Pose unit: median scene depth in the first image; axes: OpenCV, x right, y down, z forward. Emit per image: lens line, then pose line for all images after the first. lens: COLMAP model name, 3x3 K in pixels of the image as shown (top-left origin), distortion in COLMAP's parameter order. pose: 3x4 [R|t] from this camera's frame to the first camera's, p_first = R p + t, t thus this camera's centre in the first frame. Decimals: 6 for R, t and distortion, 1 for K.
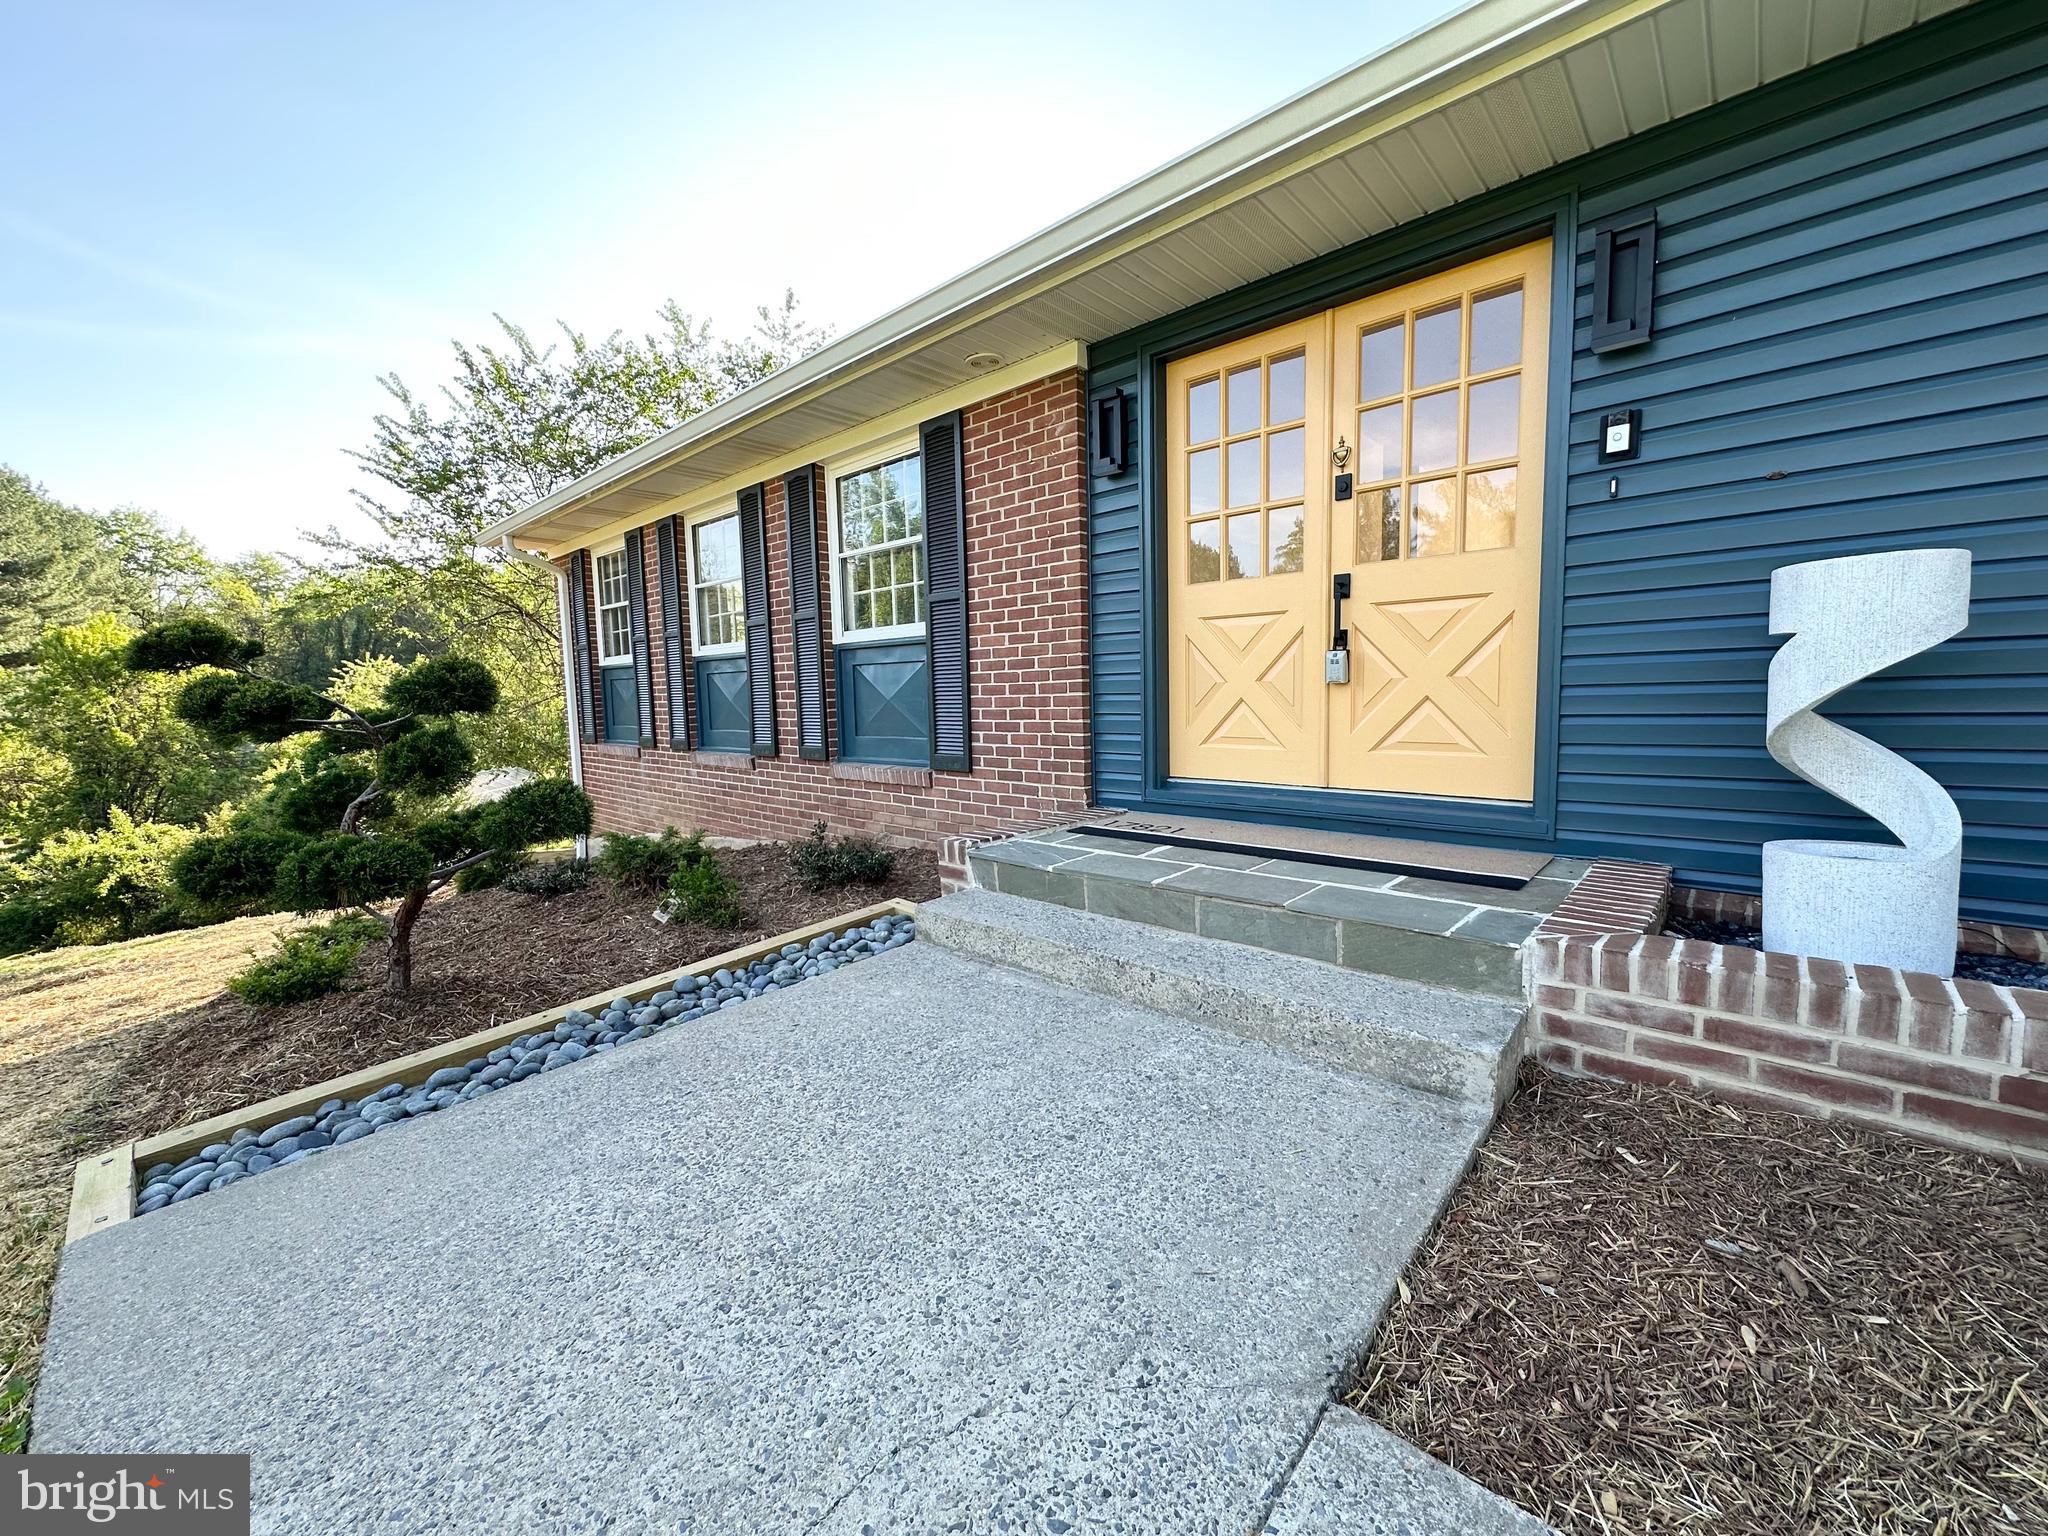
lens RADIAL K [[822.3, 0, 1029.1], [0, 822.3, 765.0], [0, 0, 1]] dist [-0.003165, 0.000561]
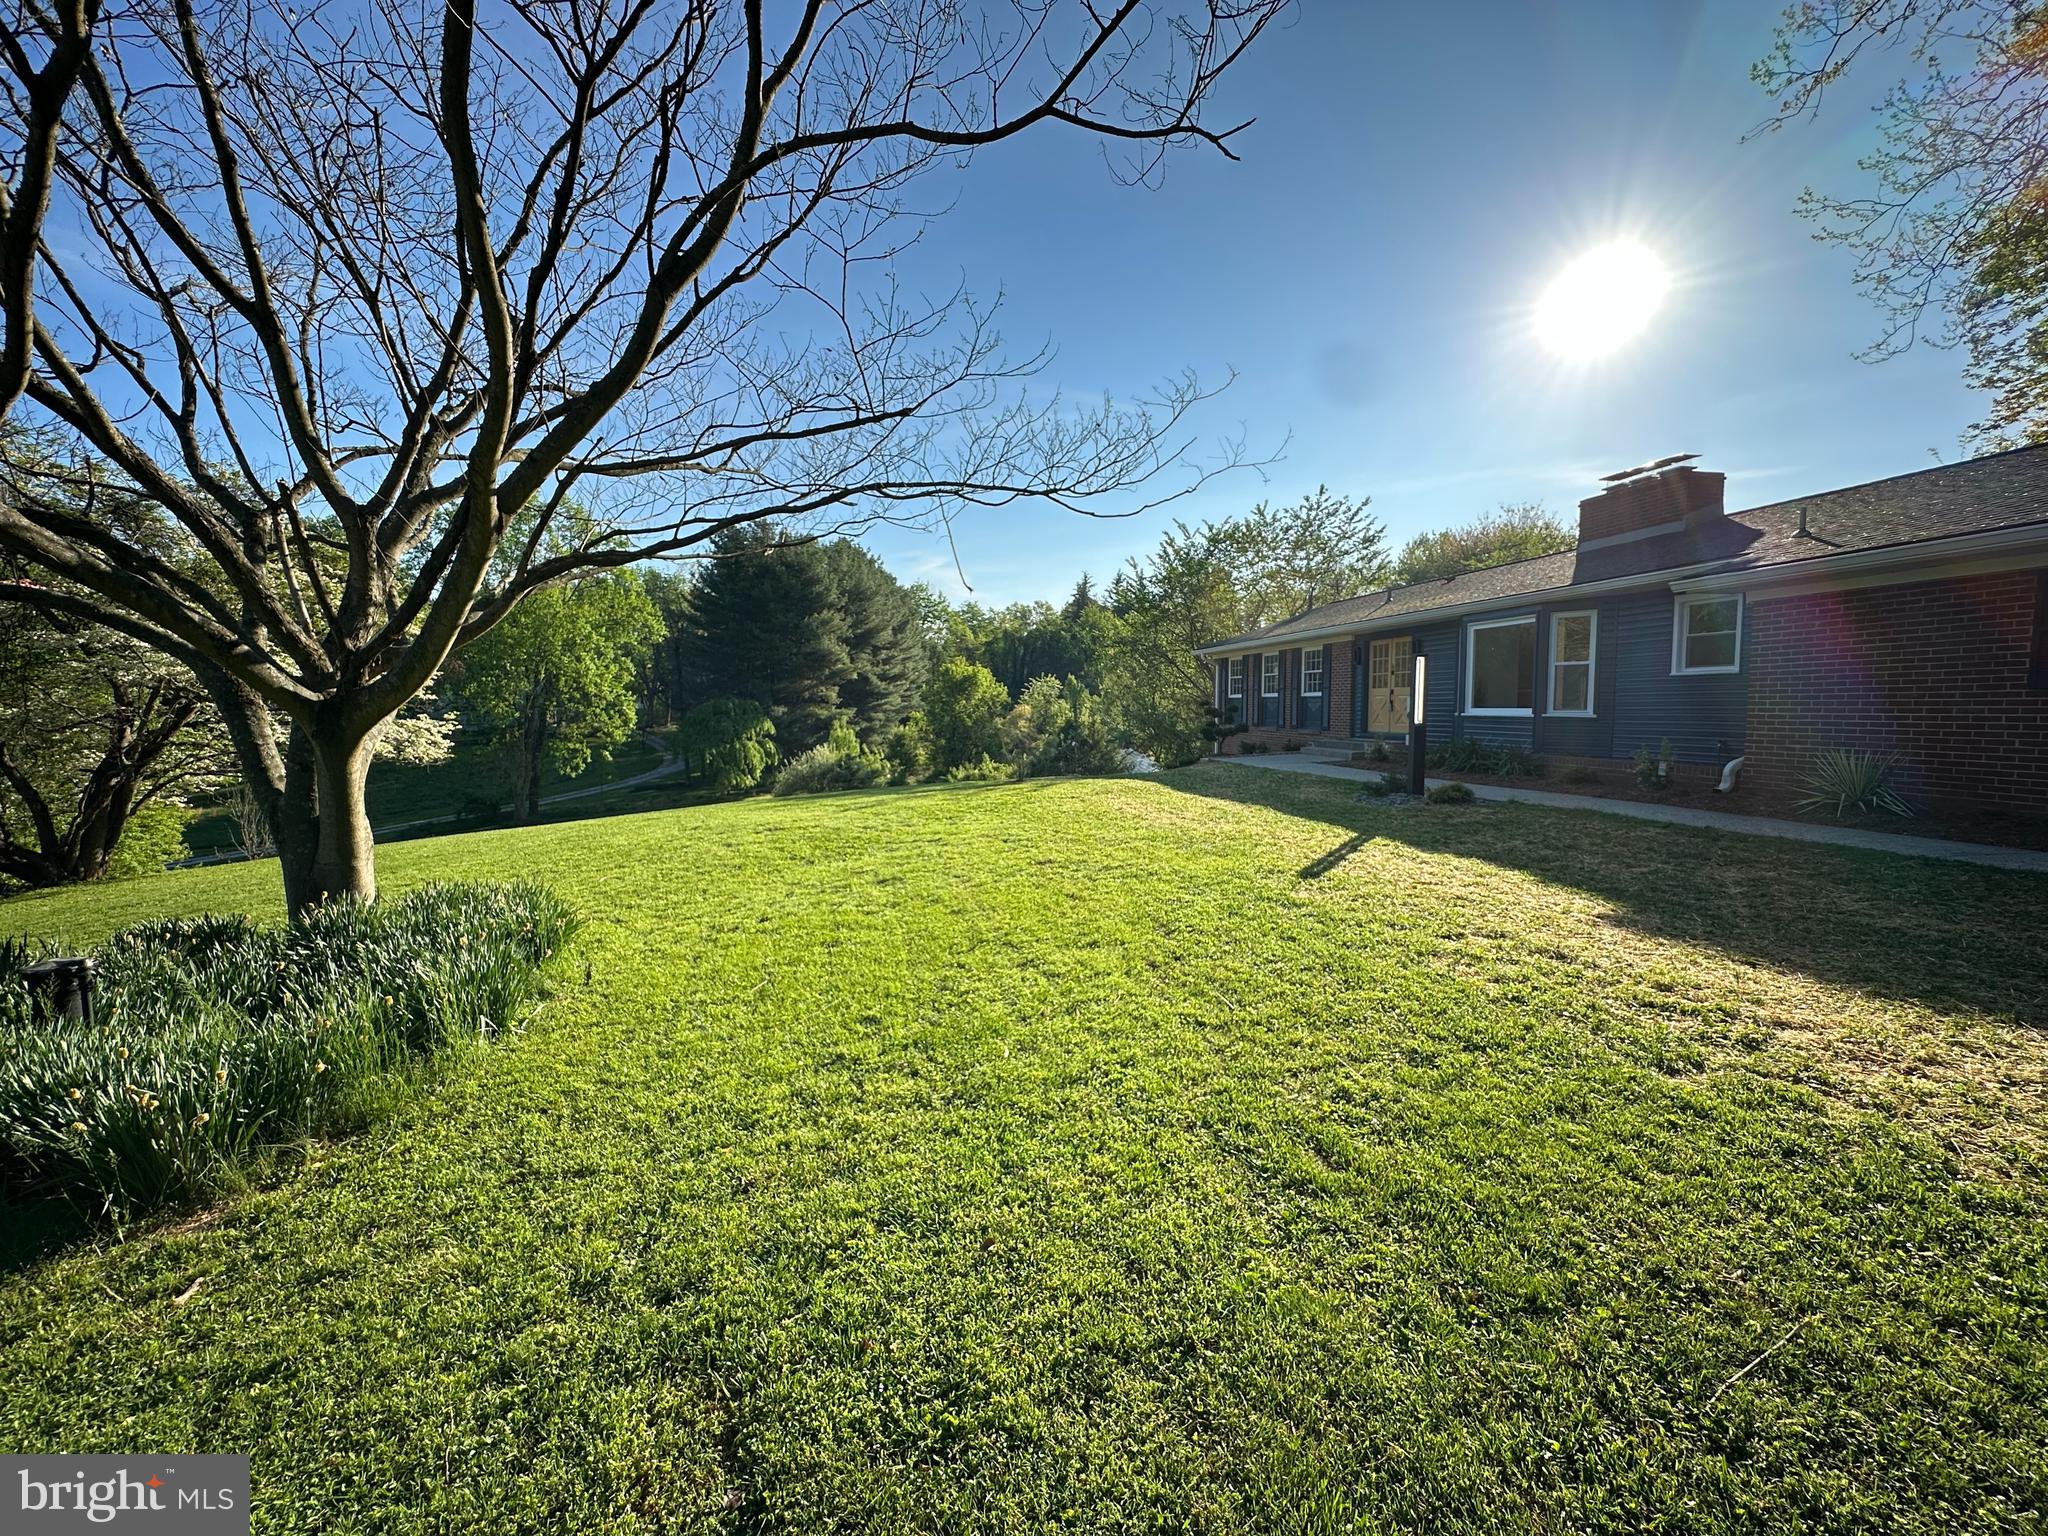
lens RADIAL K [[822.3, 0, 1025.3], [0, 822.3, 769.1], [0, 0, 1]] dist [-0.003165, 0.000561]
pose [[0.801246, 0.068249, -0.594430, 0.544061], [-0.072327, 0.997236, 0.017005, 0.110872], [0.593948, 0.029369, 0.803967, -1.481000]]
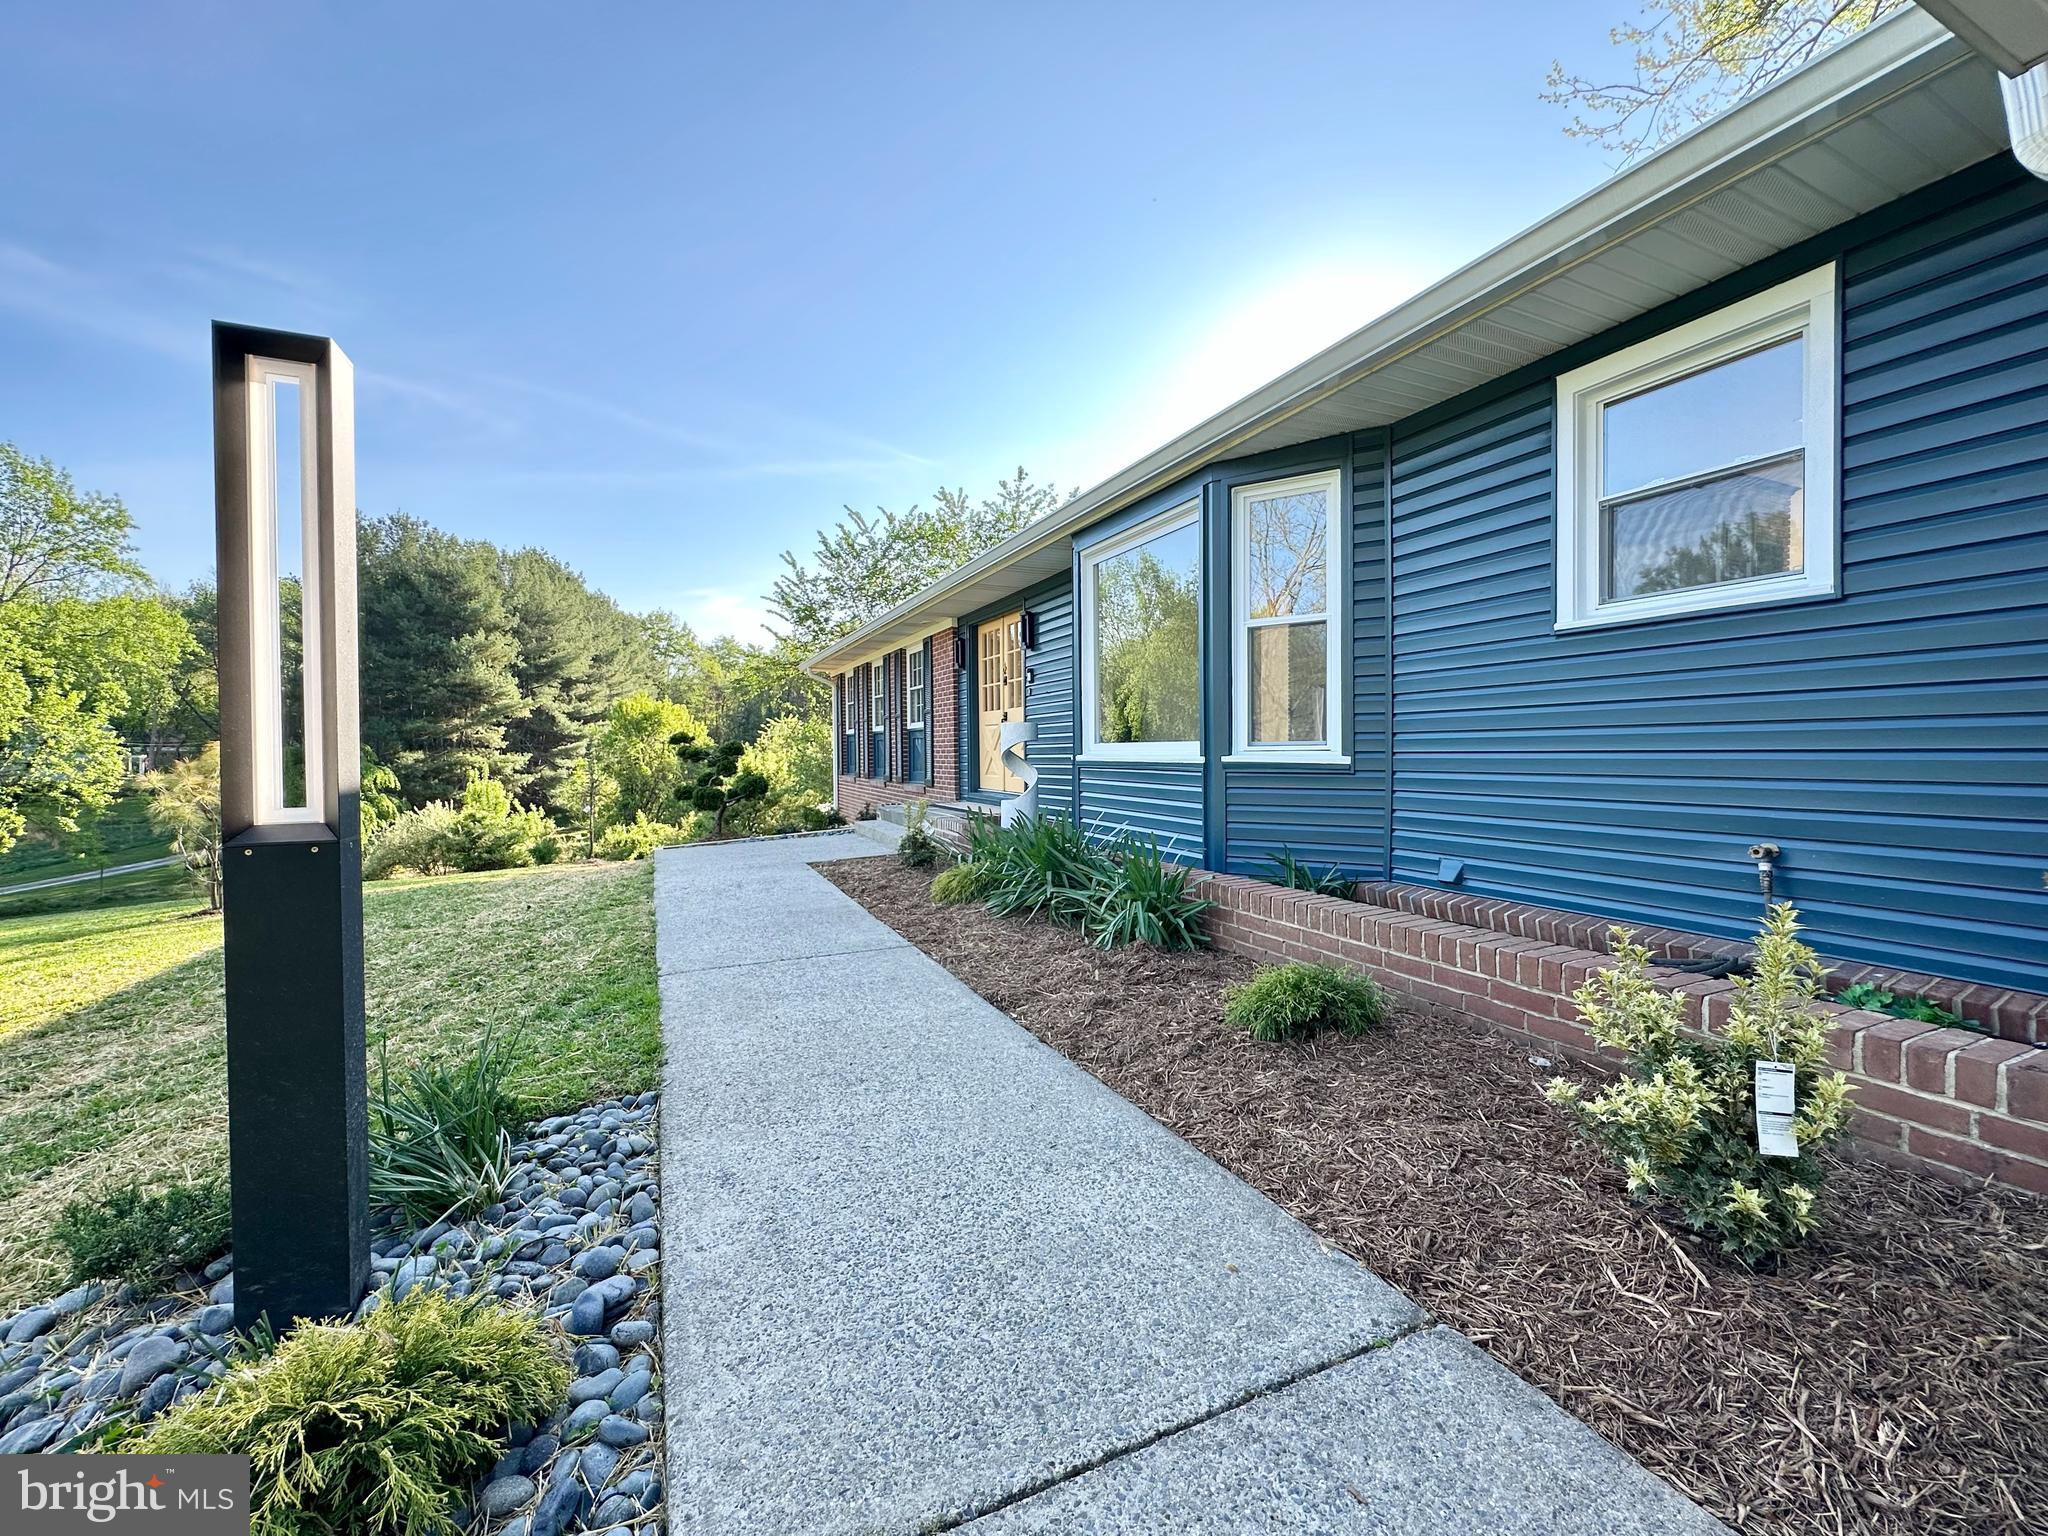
lens RADIAL K [[822.3, 0, 1021.4], [0, 822.3, 768.4], [0, 0, 1]] dist [-0.003165, 0.000561]
pose [[0.920383, 0.027182, -0.390072, 0.504905], [-0.051721, 0.997278, -0.052541, 0.030719], [0.387583, 0.068533, 0.919284, -0.493579]]
